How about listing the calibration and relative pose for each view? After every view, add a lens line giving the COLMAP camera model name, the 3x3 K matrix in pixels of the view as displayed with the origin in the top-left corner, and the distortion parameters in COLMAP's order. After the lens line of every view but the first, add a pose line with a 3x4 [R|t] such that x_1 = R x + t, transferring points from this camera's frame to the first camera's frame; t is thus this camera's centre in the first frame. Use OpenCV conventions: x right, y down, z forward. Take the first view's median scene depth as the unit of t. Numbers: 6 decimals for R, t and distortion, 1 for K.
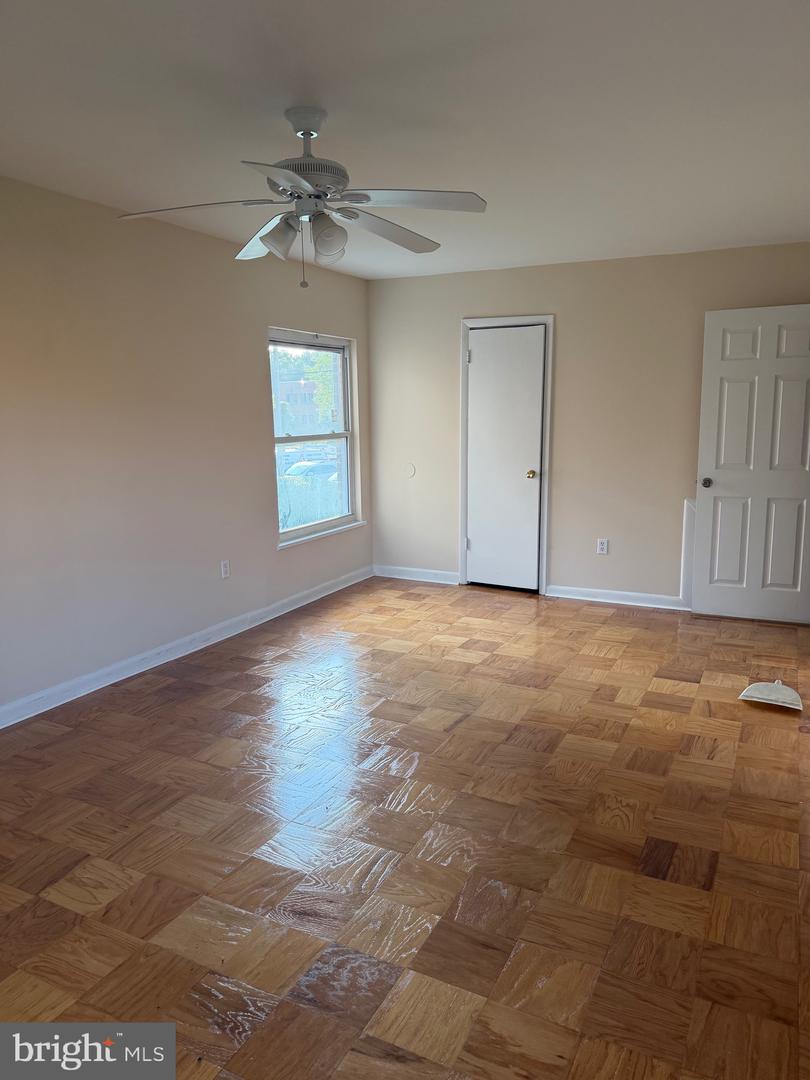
lens RADIAL K [[757.4, 0, 402.1], [0, 757.4, 541.3], [0, 0, 1]] dist [0.098415, -0.144746]
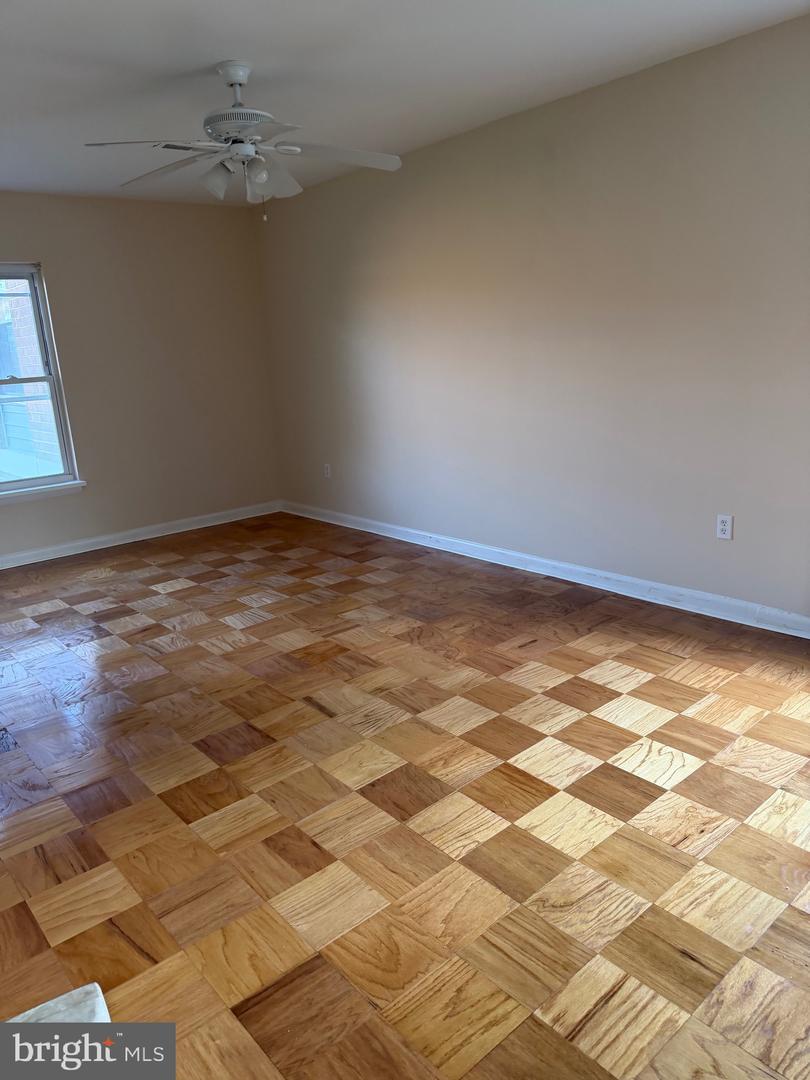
lens RADIAL K [[757.4, 0, 402.1], [0, 757.4, 541.3], [0, 0, 1]] dist [0.098415, -0.144746]
pose [[-0.383680, 0.268163, -0.883673, 0.640254], [-0.094734, 0.940431, 0.326519, -0.192179], [0.918594, 0.208992, -0.335420, 1.156597]]
